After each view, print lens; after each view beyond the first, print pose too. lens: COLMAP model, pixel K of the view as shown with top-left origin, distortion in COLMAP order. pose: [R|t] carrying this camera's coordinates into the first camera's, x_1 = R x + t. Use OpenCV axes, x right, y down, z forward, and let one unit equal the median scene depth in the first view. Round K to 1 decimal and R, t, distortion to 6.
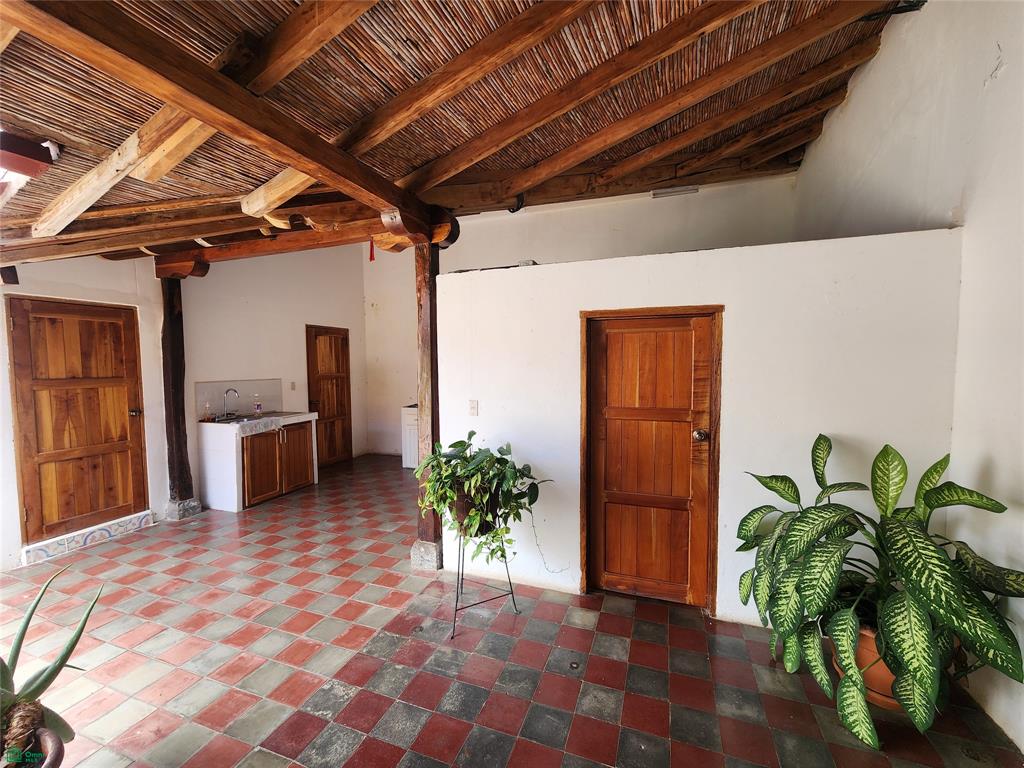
lens RADIAL K [[410.6, 0, 508.6], [0, 410.6, 386.5], [0, 0, 1]] dist [-0.000719, -0.000085]
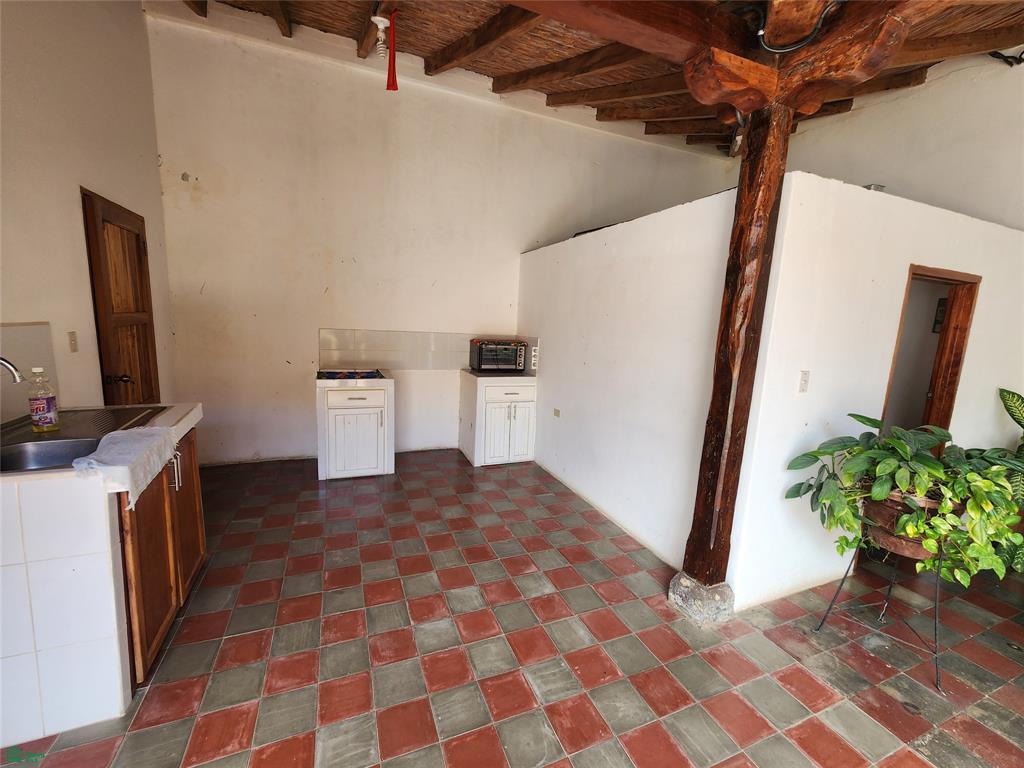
lens RADIAL K [[418.5, 0, 514.4], [0, 418.5, 385.2], [0, 0, 1]] dist [-0.001176, -0.000235]
pose [[0.741177, -0.068277, 0.667829, -0.975592], [-0.009986, 0.993583, 0.112665, -0.020181], [-0.671235, -0.090174, 0.735739, 0.833025]]
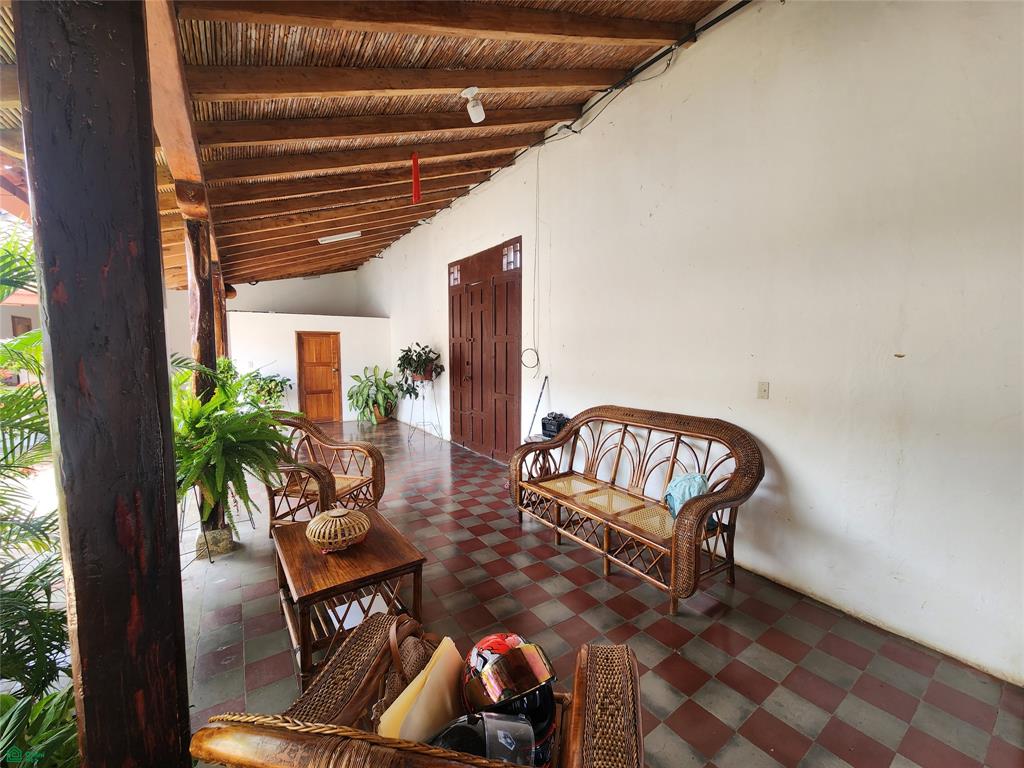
lens RADIAL K [[418.5, 0, 514.4], [0, 418.5, 385.2], [0, 0, 1]] dist [-0.001176, -0.000235]
pose [[0.577409, -0.059129, 0.814311, -1.371388], [0.039933, 0.998226, 0.044168, 0.141392], [-0.815478, 0.007015, 0.578746, -2.015799]]
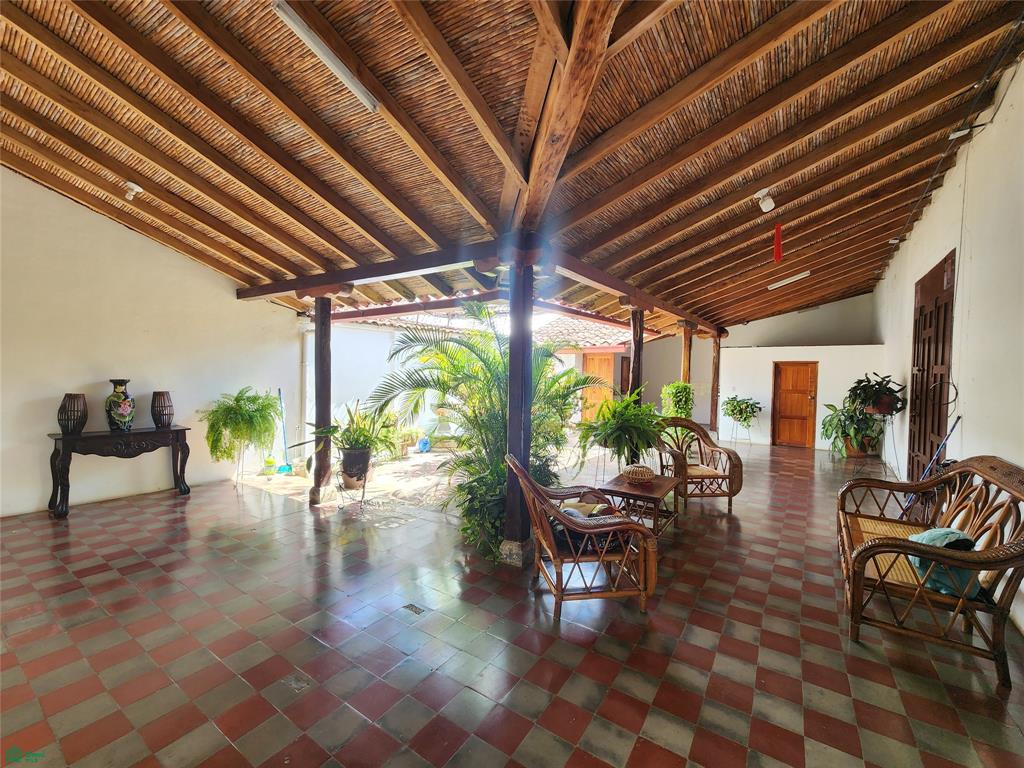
lens RADIAL K [[418.5, 0, 514.4], [0, 418.5, 385.2], [0, 0, 1]] dist [-0.001176, -0.000235]
pose [[0.967791, 0.029006, -0.250078, -1.004271], [-0.035201, 0.999173, -0.020337, 0.161815], [0.249282, 0.028485, 0.968012, -2.832458]]
